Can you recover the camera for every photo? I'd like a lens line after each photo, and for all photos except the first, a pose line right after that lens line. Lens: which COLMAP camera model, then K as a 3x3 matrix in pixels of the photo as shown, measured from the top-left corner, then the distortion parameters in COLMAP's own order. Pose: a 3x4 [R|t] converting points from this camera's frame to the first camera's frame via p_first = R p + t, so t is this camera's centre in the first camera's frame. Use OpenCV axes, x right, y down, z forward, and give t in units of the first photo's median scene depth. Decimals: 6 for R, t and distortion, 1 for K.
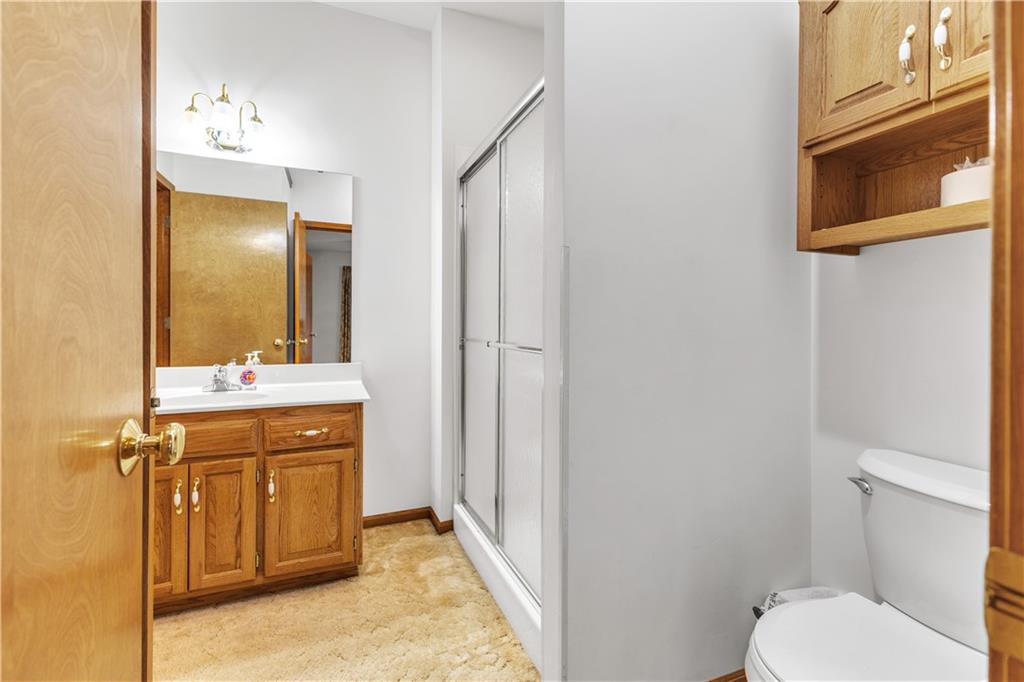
lens RADIAL K [[447.5, 0, 512.3], [0, 447.5, 318.9], [0, 0, 1]] dist [-0.000544, -0.000101]
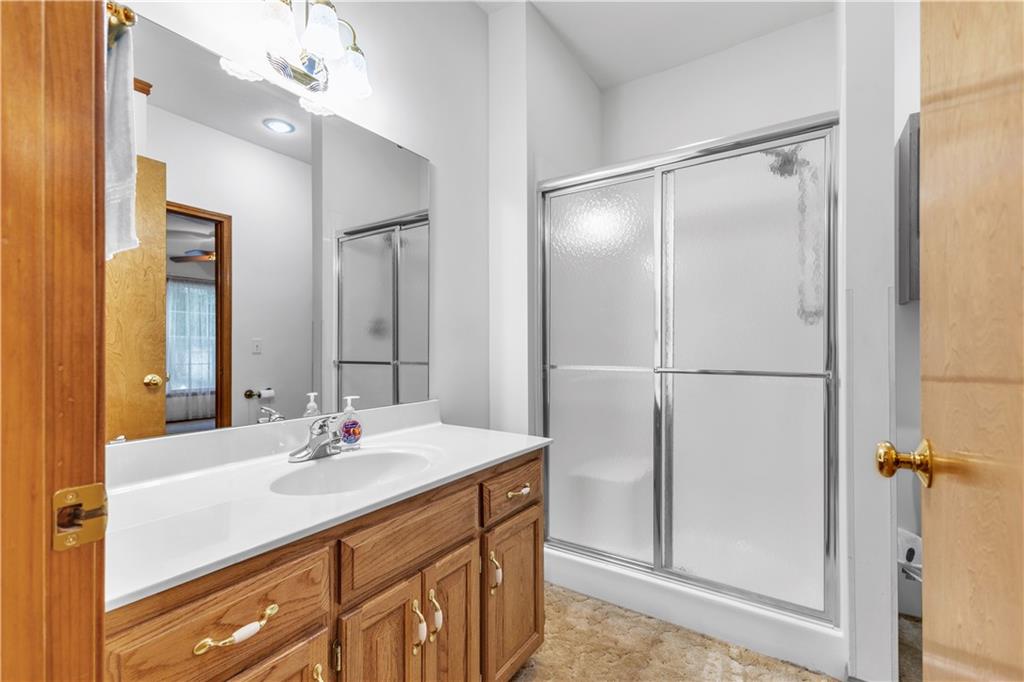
lens RADIAL K [[442.1, 0, 512.0], [0, 442.1, 337.1], [0, 0, 1]] dist [-0.001220, -0.000188]
pose [[0.825844, 0.006678, 0.563859, -0.767057], [-0.001365, 0.999951, -0.009844, -0.004125], [-0.563897, 0.007360, 0.825812, 0.321235]]
